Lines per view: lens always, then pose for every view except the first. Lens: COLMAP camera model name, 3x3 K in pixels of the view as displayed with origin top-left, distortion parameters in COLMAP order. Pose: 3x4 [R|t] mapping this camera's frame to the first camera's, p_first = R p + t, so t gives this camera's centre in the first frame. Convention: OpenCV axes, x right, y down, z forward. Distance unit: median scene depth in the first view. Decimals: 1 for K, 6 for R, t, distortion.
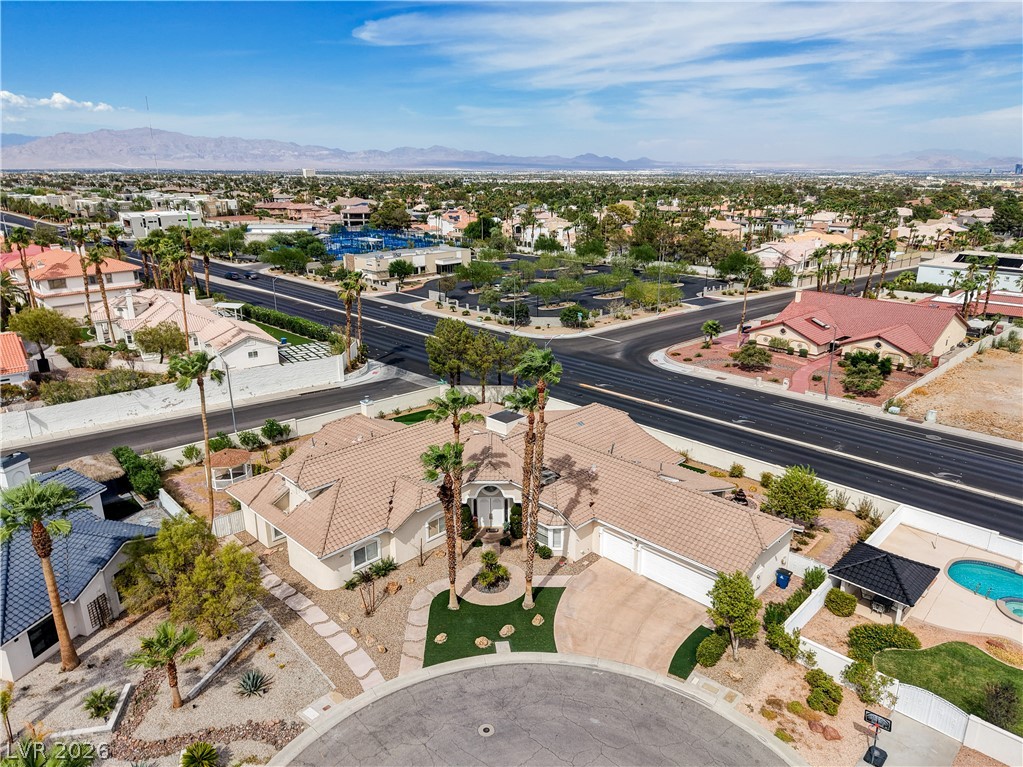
lens RADIAL K [[692.5, 0, 508.1], [0, 692.5, 376.0], [0, 0, 1]] dist [0.023022, -0.021466]
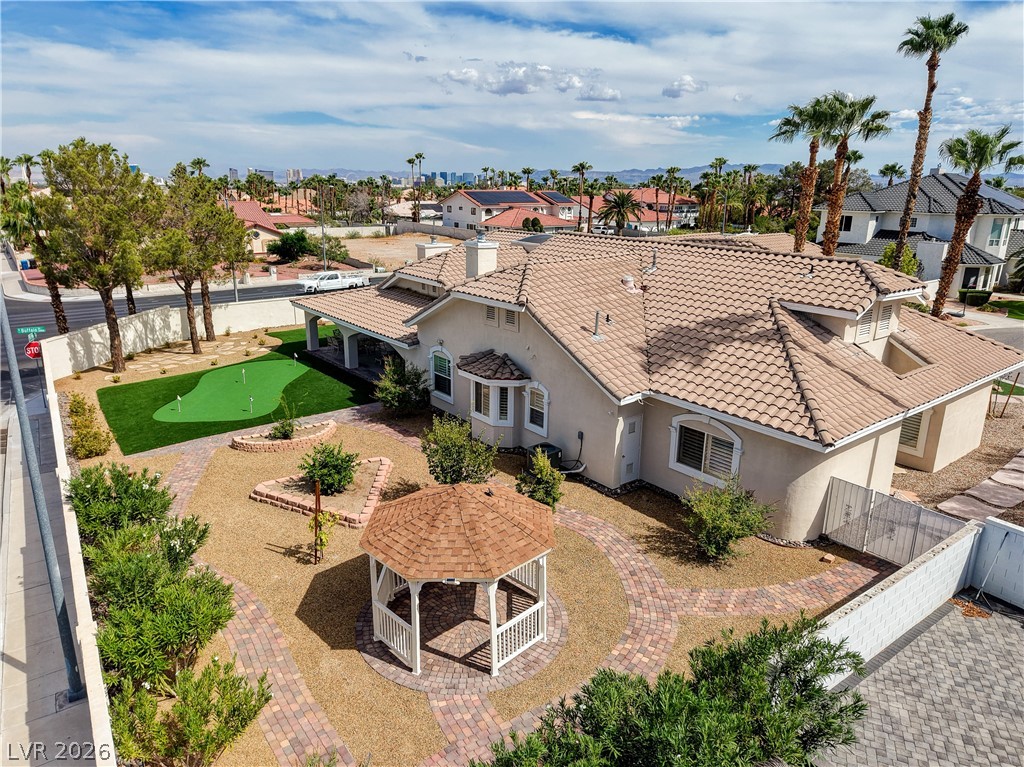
lens RADIAL K [[693.2, 0, 518.4], [0, 693.2, 388.2], [0, 0, 1]] dist [0.023022, -0.021466]
pose [[0.096290, -0.281544, 0.954705, -0.804871], [0.276982, 0.928855, 0.245985, 0.029934], [-0.956038, 0.240751, 0.167422, 1.224083]]
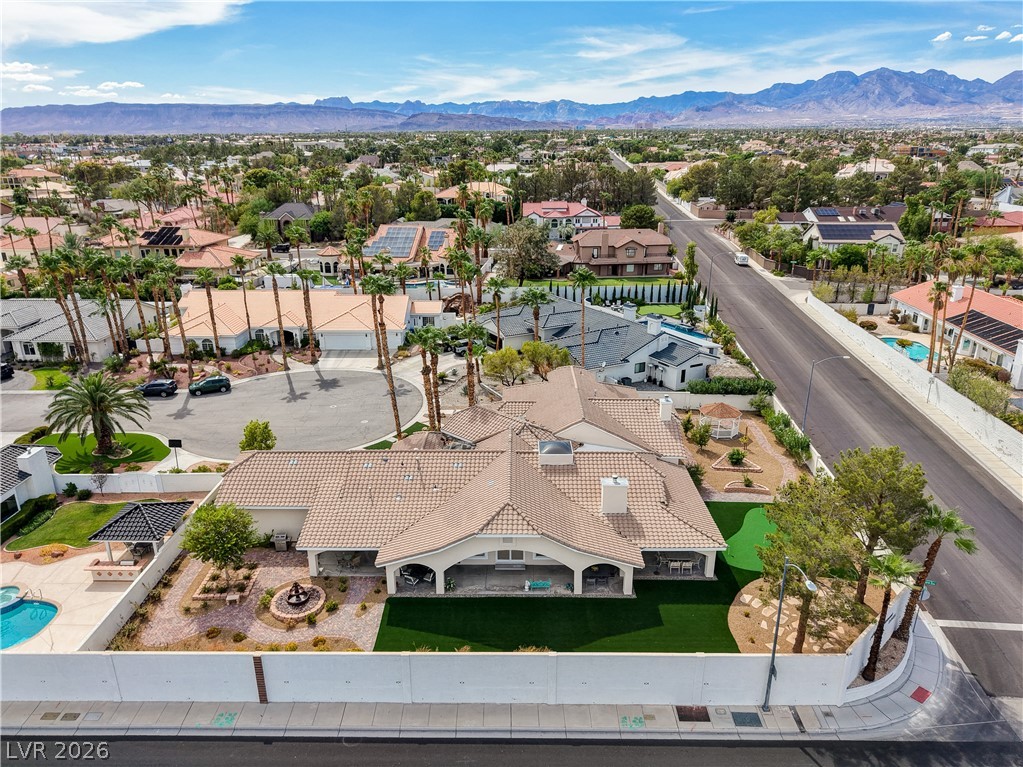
lens RADIAL K [[692.5, 0, 507.3], [0, 692.5, 370.3], [0, 0, 1]] dist [0.023022, -0.021466]
pose [[-0.714359, 0.222919, -0.663324, 0.766127], [-0.196629, 0.845772, 0.495990, -0.567996], [0.671587, 0.484744, -0.560353, 1.801112]]
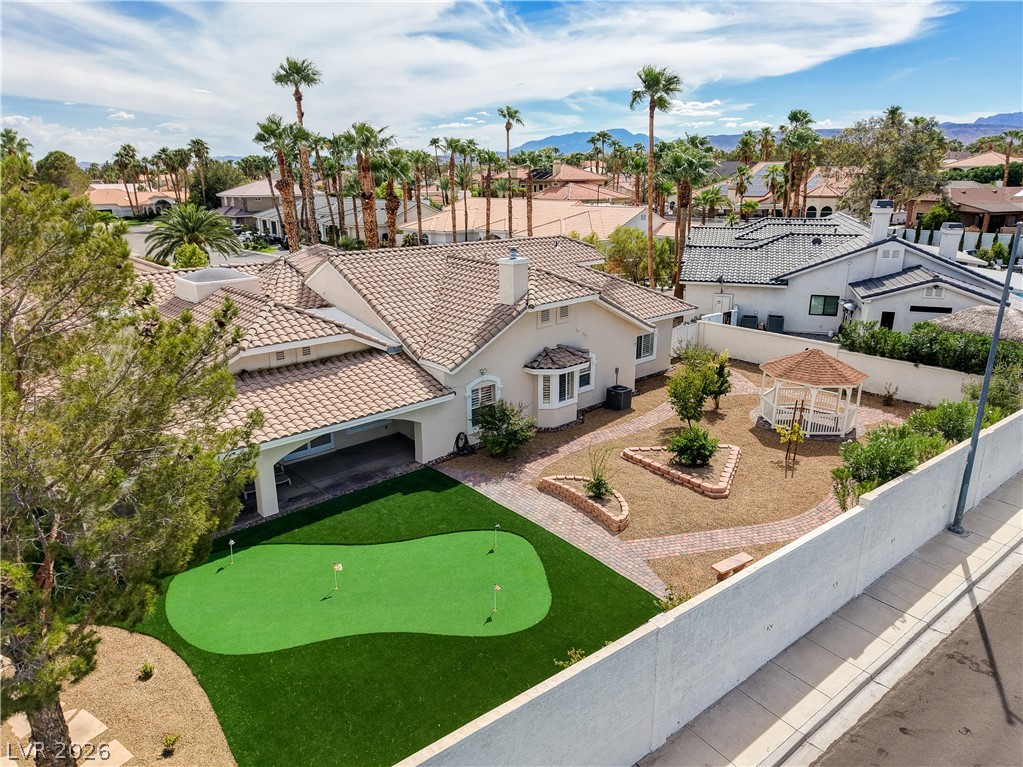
lens RADIAL K [[692.5, 0, 509.4], [0, 692.5, 377.3], [0, 0, 1]] dist [0.023022, -0.021466]
pose [[-0.999194, -0.003723, 0.039967, -0.287286], [0.018913, 0.834567, 0.550582, -0.183387], [-0.035405, 0.550894, -0.833824, 1.841398]]
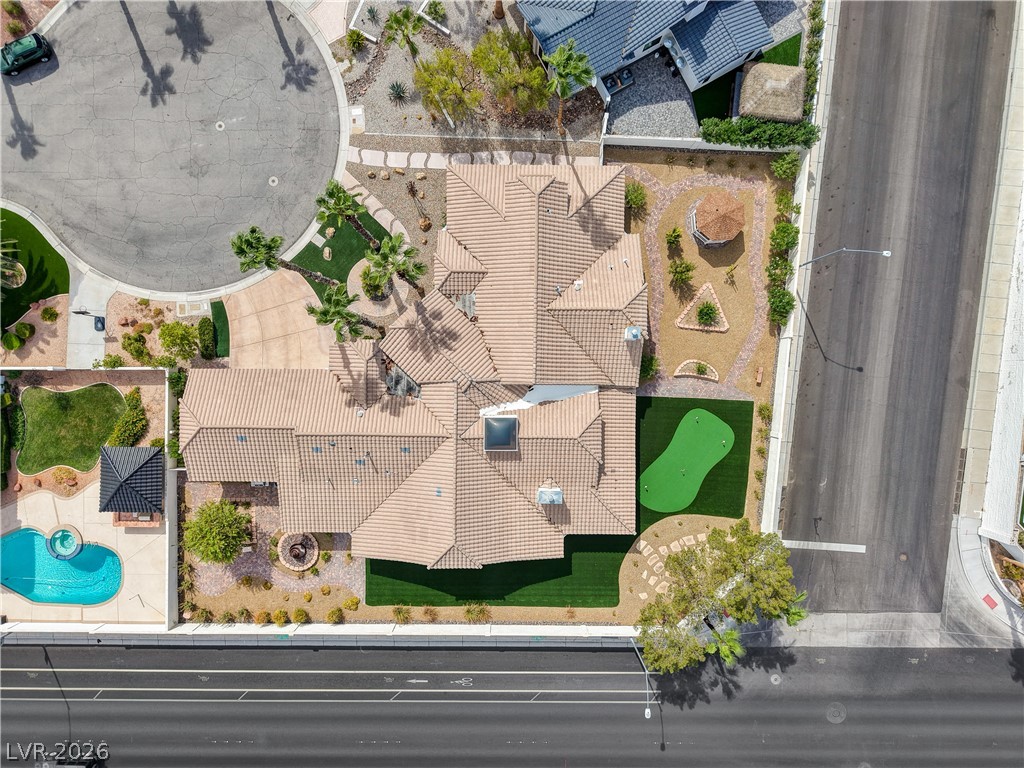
lens RADIAL K [[693.2, 0, 508.1], [0, 693.2, 380.9], [0, 0, 1]] dist [0.023022, -0.021466]
pose [[-0.710633, 0.703531, 0.006683, -0.079323], [-0.203670, -0.214799, 0.955186, -0.972972], [0.673438, 0.677426, 0.295931, 0.907035]]
